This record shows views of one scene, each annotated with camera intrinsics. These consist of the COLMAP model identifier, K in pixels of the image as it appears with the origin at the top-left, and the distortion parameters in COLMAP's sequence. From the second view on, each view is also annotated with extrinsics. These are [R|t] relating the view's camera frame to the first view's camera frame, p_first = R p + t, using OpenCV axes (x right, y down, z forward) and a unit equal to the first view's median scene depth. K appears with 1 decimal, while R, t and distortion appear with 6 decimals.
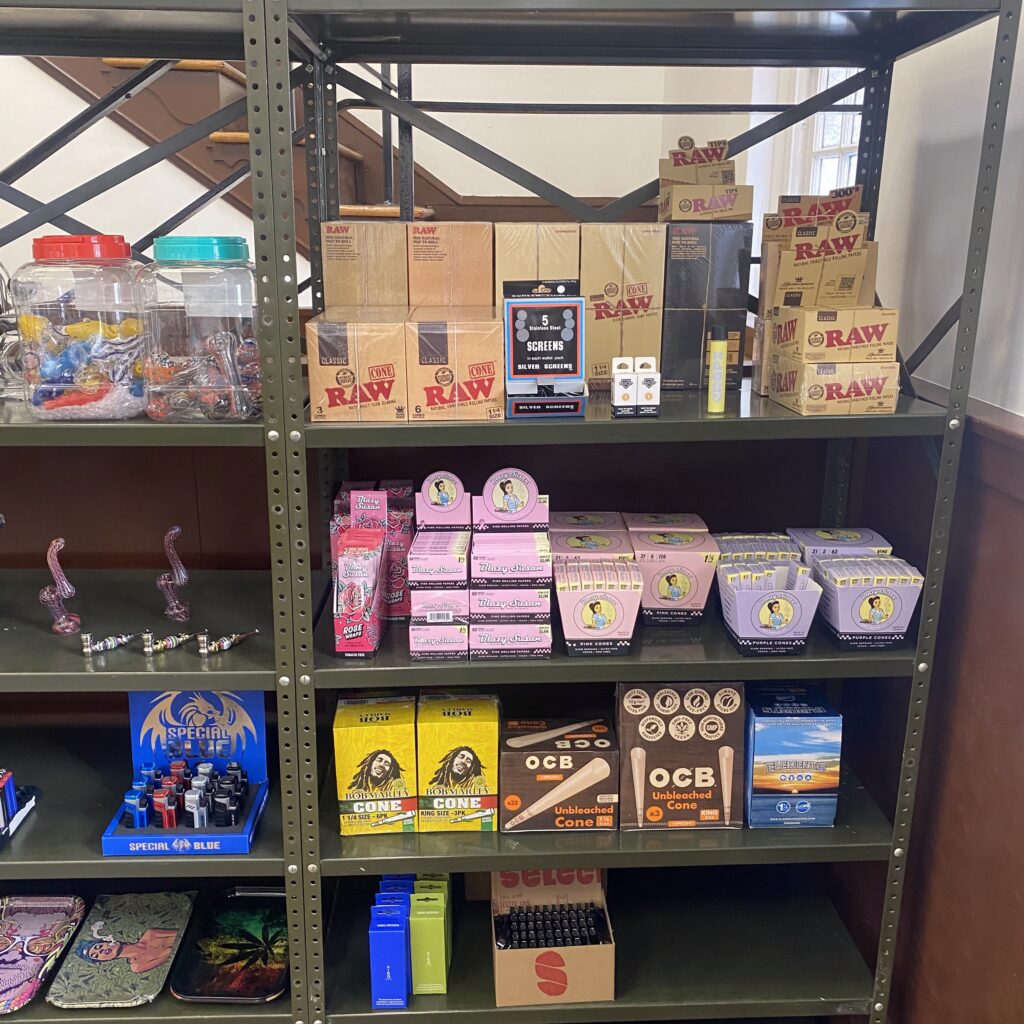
lens RADIAL K [[1037.6, 0, 505.9], [0, 1037.6, 515.3], [0, 0, 1]] dist [0.204006, -0.636597]
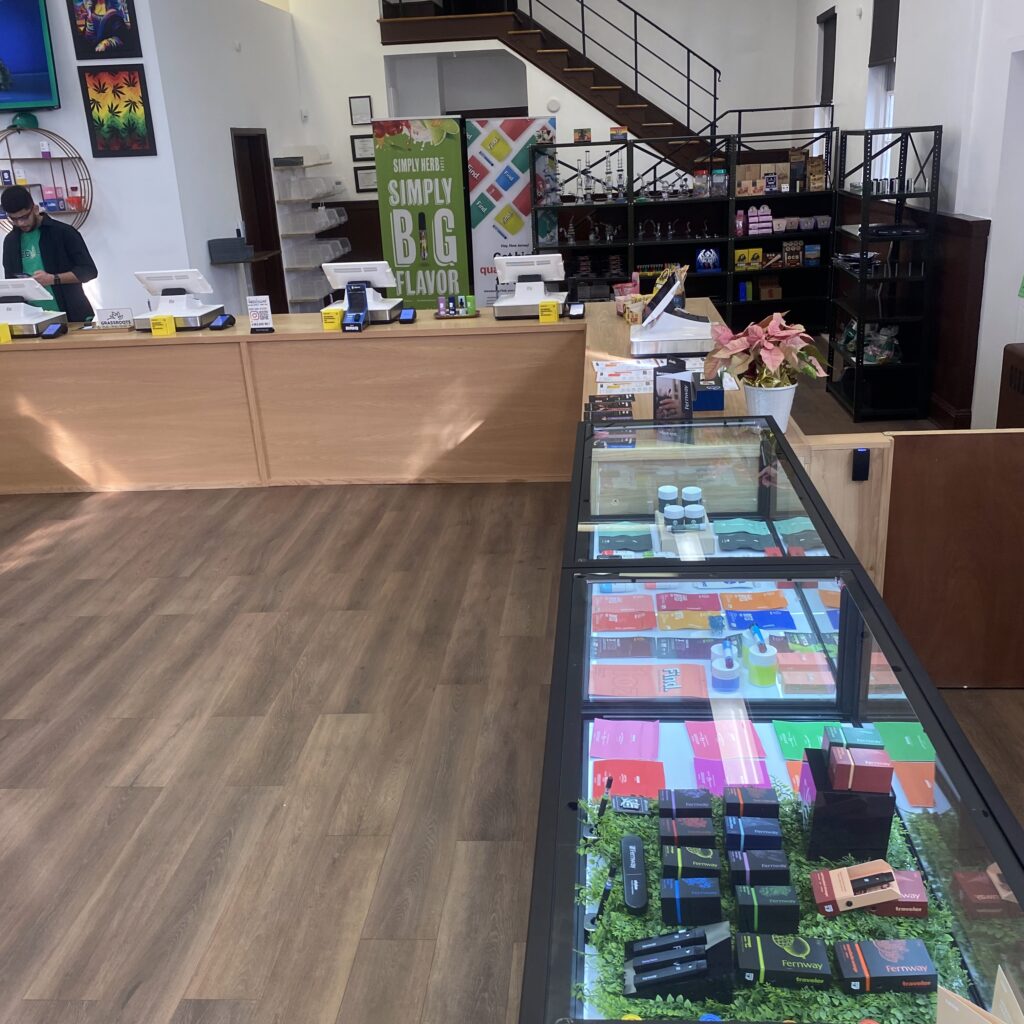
lens RADIAL K [[1067.1, 0, 512.0], [0, 1067.1, 512.0], [0, 0, 1]] dist [0.051920, -0.016171]
pose [[0.992342, -0.017081, -0.122337, -0.723745], [0.024008, 0.998177, 0.055373, 1.366999], [0.121168, -0.057886, 0.990943, -5.527507]]
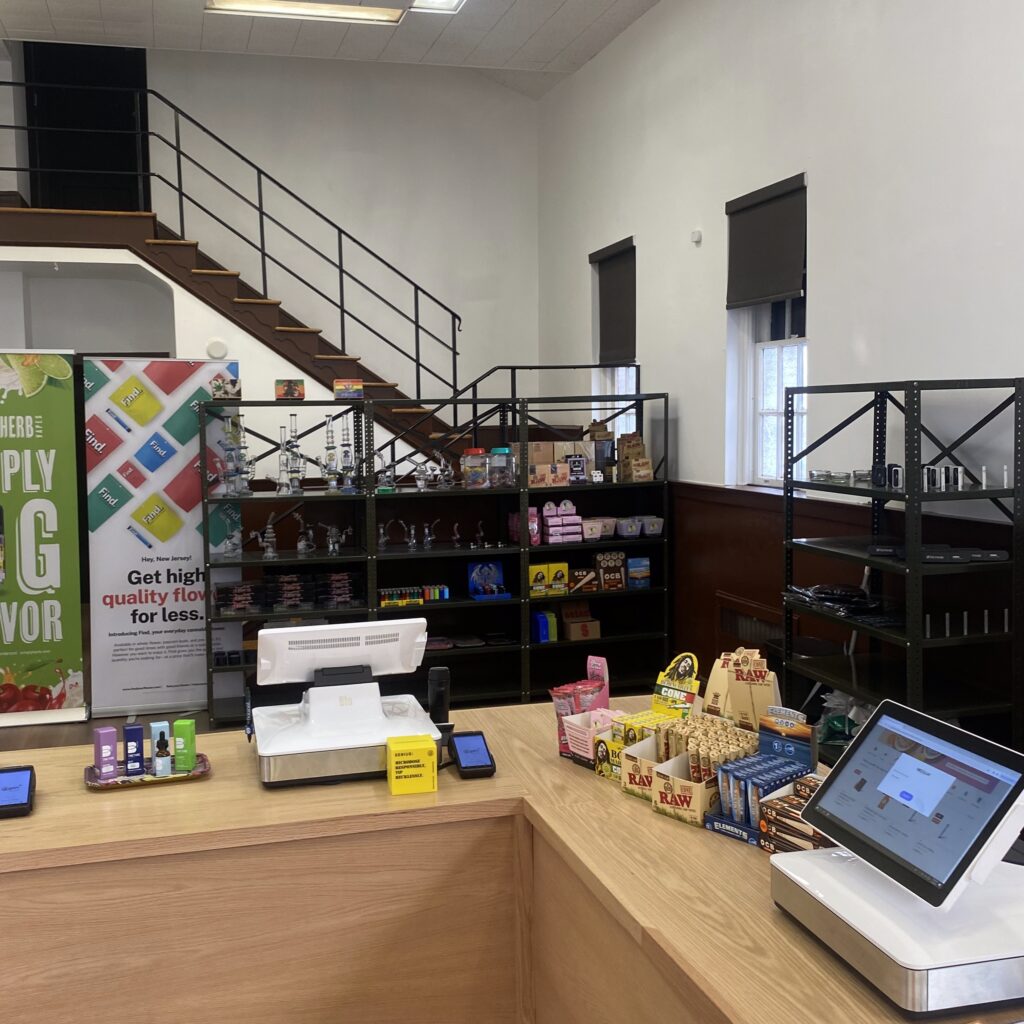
lens RADIAL K [[1171.5, 0, 481.6], [0, 1171.5, 509.7], [0, 0, 1]] dist [0.208879, -0.464039]
pose [[0.974921, -0.042708, 0.218416, -1.316365], [0.084776, 0.978687, -0.187040, 0.819468], [-0.205773, 0.200865, 0.957763, -3.307998]]
